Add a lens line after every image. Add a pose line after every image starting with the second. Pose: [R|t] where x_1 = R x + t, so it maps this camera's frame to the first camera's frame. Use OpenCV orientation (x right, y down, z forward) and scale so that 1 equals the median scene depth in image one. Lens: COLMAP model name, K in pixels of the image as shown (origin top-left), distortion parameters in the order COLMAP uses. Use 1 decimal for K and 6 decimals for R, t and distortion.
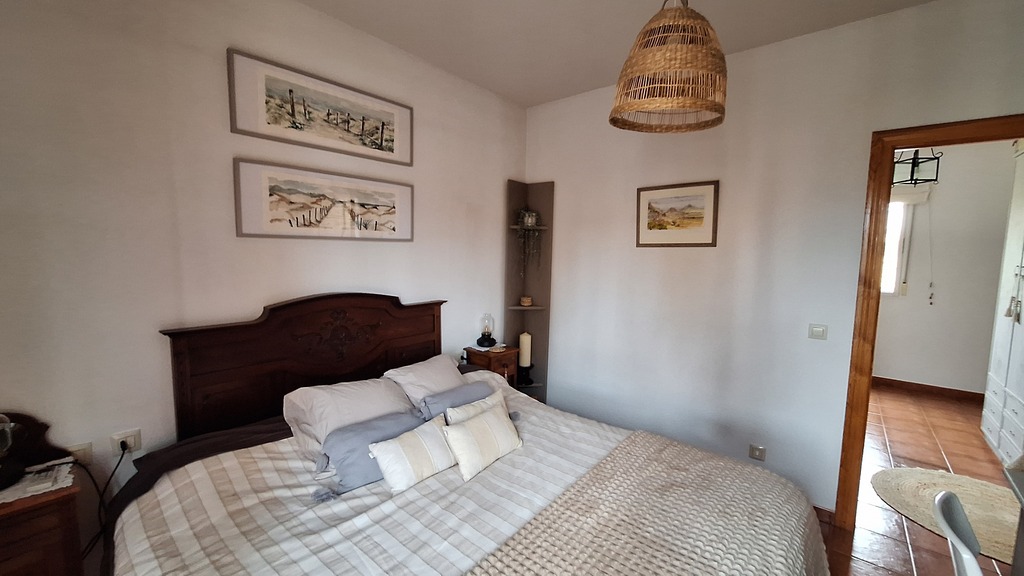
lens RADIAL K [[405.7, 0, 507.6], [0, 405.7, 289.7], [0, 0, 1]] dist [-0.008559, 0.000200]
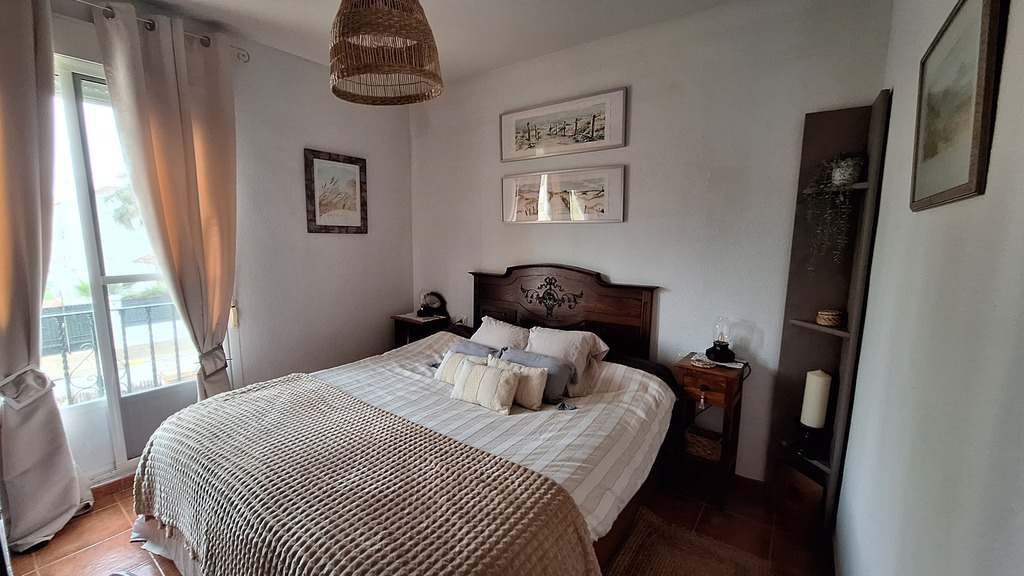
lens RADIAL K [[405.7, 0, 507.6], [0, 405.7, 289.7], [0, 0, 1]] dist [-0.008559, 0.000200]
pose [[0.059635, 0.122382, -0.990690, 0.838623], [-0.103271, 0.987887, 0.115819, -0.044312], [0.992864, 0.095403, 0.071551, 0.728928]]
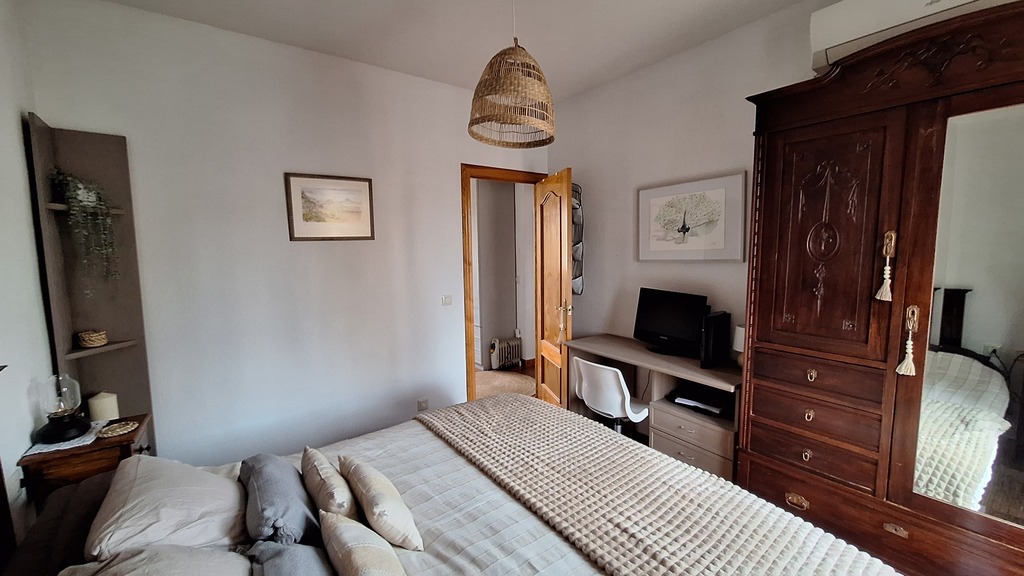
lens RADIAL K [[405.7, 0, 507.6], [0, 405.7, 289.7], [0, 0, 1]] dist [-0.008559, 0.000200]
pose [[0.238597, -0.122406, 0.963373, -0.506859], [0.111563, 0.988911, 0.098020, -0.043624], [-0.964689, 0.084090, 0.249607, 0.425368]]
